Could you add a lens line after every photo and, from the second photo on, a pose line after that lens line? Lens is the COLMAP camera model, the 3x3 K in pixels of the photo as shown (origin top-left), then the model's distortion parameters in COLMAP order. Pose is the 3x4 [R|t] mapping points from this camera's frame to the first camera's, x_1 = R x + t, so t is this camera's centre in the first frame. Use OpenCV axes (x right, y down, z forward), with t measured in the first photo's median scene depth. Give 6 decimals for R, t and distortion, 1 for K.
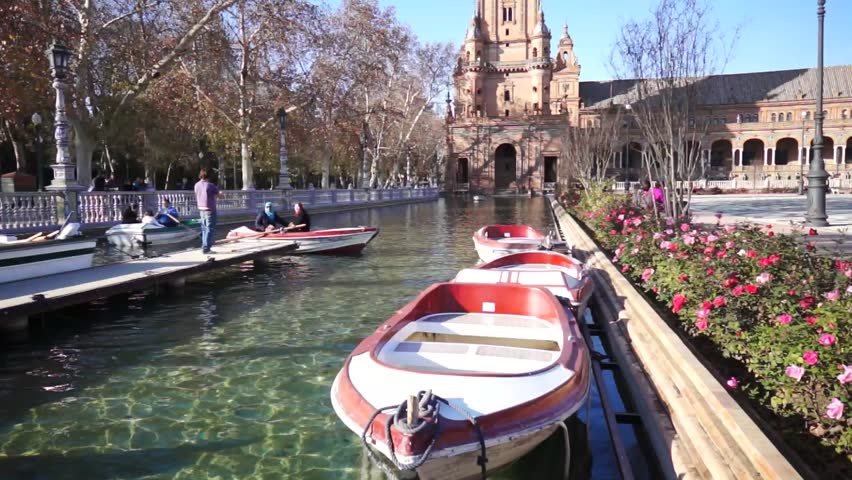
lens RADIAL K [[574.8, 0, 426.0], [0, 574.8, 240.0], [0, 0, 1]] dist [-0.006408, -0.002636]
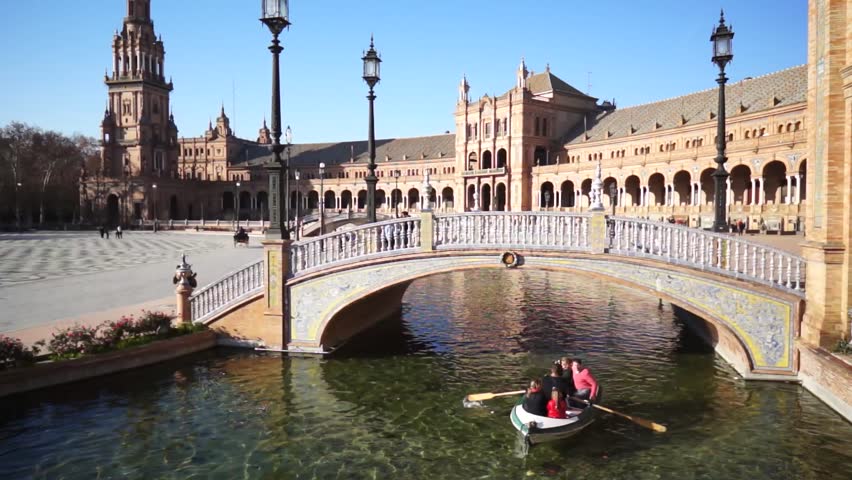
lens RADIAL K [[589.4, 0, 426.0], [0, 589.4, 240.0], [0, 0, 1]] dist [-0.001432, -0.001782]
pose [[0.998934, 0.014629, -0.043780, 1.003605], [-0.016848, 0.998570, -0.050742, 0.020926], [0.042976, 0.051426, 0.997752, -0.508425]]
